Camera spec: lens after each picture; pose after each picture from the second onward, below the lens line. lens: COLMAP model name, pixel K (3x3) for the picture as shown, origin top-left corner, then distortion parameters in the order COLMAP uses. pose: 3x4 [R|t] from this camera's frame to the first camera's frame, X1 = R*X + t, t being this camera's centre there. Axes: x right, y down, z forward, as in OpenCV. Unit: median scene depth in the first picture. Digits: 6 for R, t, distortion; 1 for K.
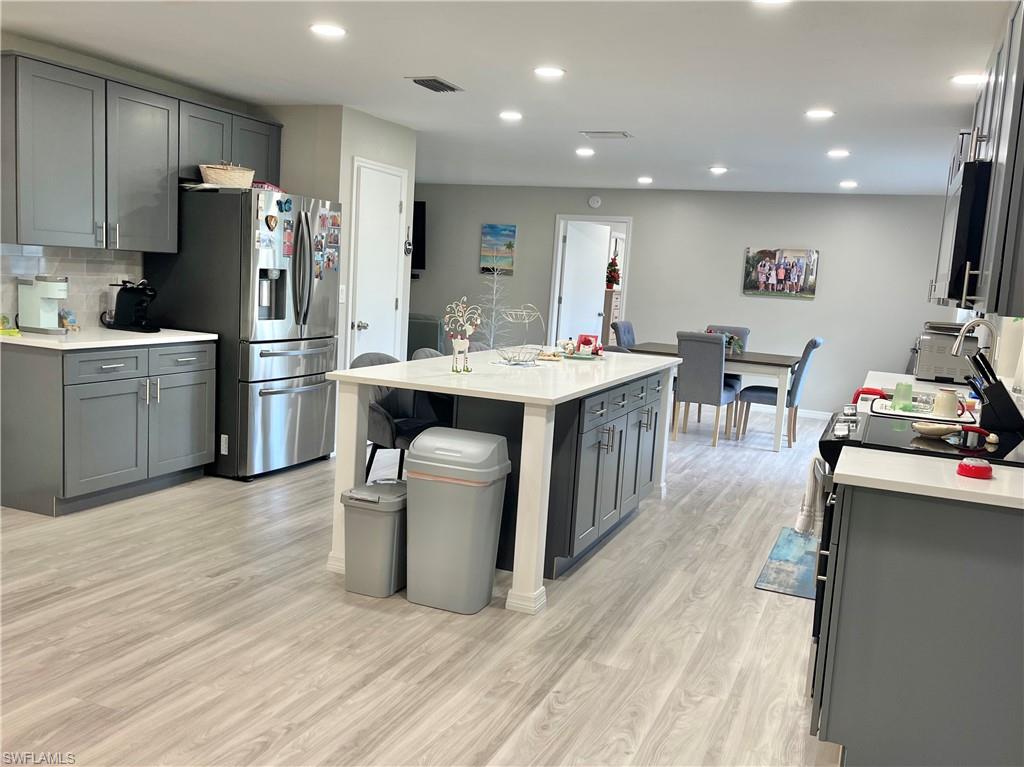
lens RADIAL K [[890.5, 0, 517.9], [0, 890.5, 388.0], [0, 0, 1]] dist [0.053097, -0.047434]
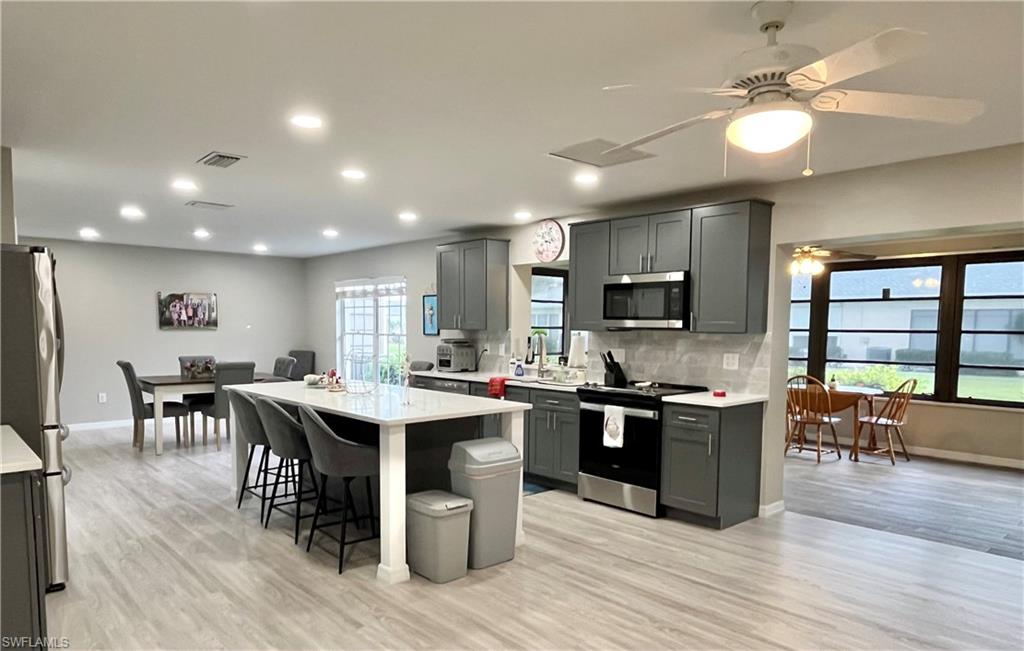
lens RADIAL K [[655.9, 0, 511.1], [0, 655.9, 373.7], [0, 0, 1]] dist [0.002690, -0.000474]
pose [[0.422944, -0.125875, 0.897370, -0.706959], [0.135495, 0.987956, 0.074721, -0.092814], [-0.895968, 0.089986, 0.434906, 0.357398]]
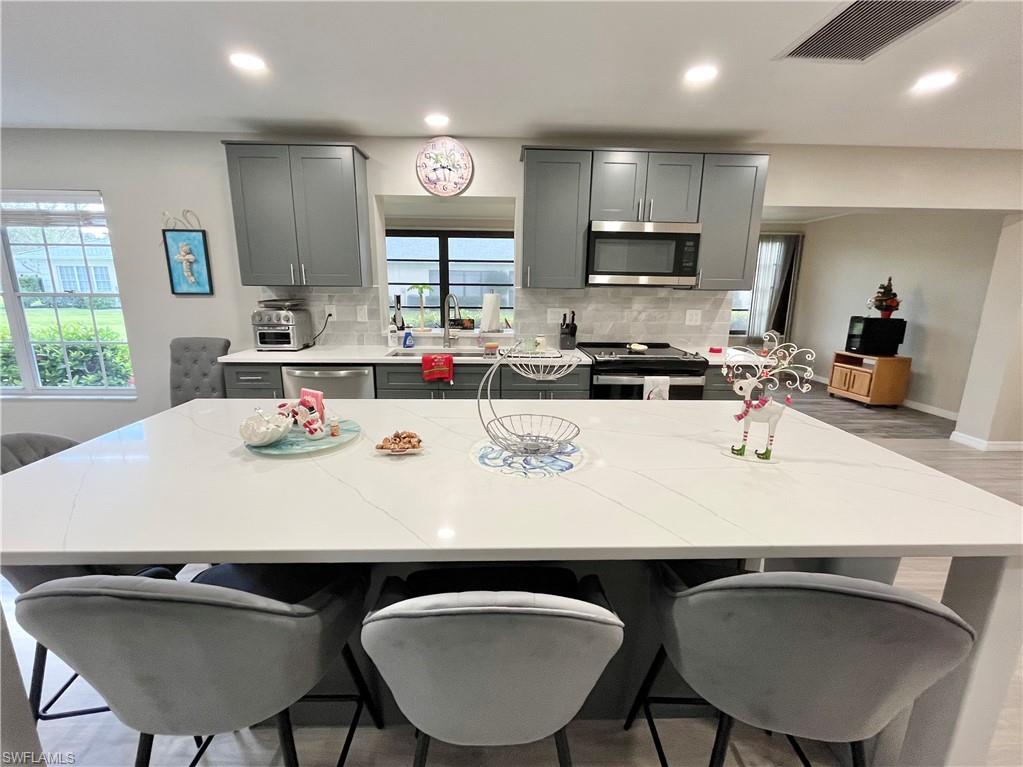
lens RADIAL K [[459.5, 0, 513.4], [0, 459.5, 386.6], [0, 0, 1]] dist [-0.003812, 0.000939]
pose [[-0.413392, -0.267389, 0.870408, -0.231171], [0.079238, 0.941721, 0.326929, -0.149108], [-0.907099, 0.204119, -0.368112, 1.030572]]
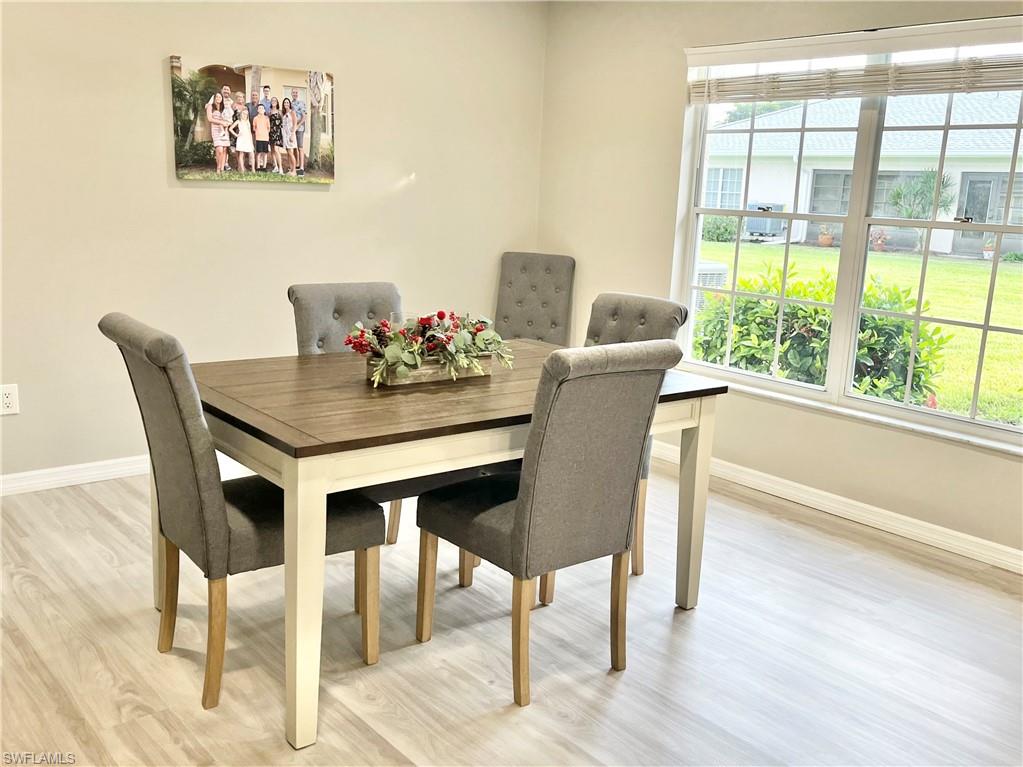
lens RADIAL K [[975.4, 0, 524.7], [0, 975.4, 398.6], [0, 0, 1]] dist [0.057754, 0.000000]
pose [[0.465238, -0.233958, 0.853708, -0.135431], [0.101296, 0.972175, 0.211221, -0.172272], [-0.879371, -0.011791, 0.475992, 1.294085]]
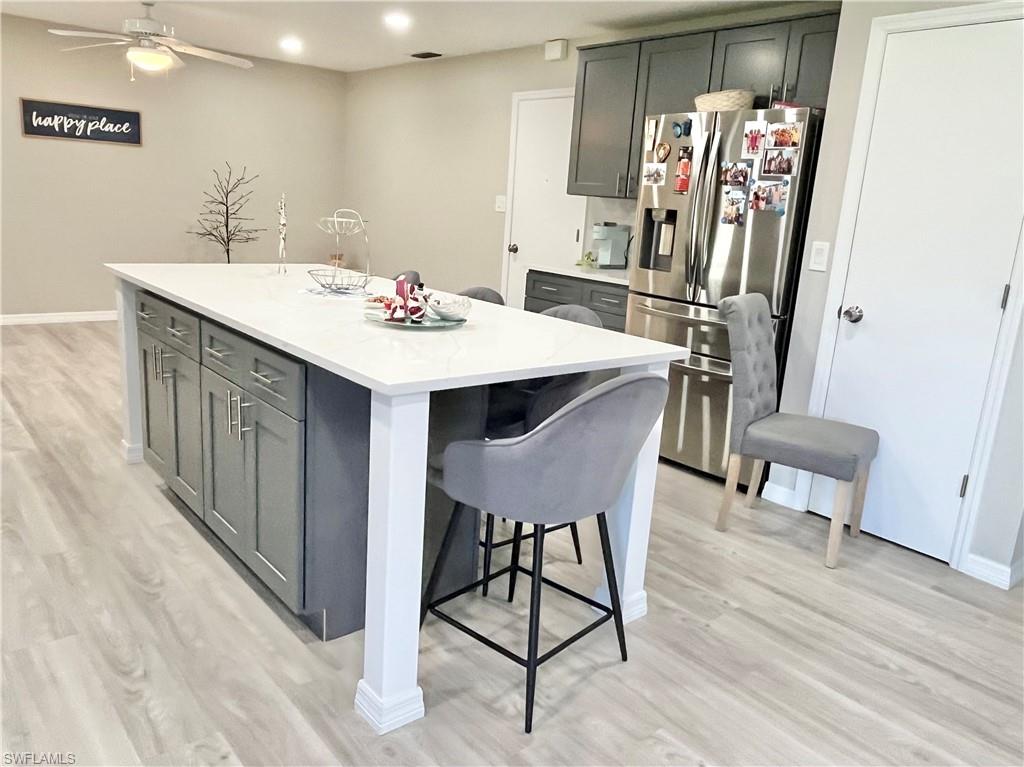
lens RADIAL K [[775.0, 0, 515.3], [0, 775.0, 380.6], [0, 0, 1]] dist [0.009103, -0.013949]
pose [[-0.456892, 0.110619, -0.882617, 0.472984], [-0.211457, 0.950287, 0.228562, -0.125350], [0.864023, 0.291063, -0.410787, 1.309456]]
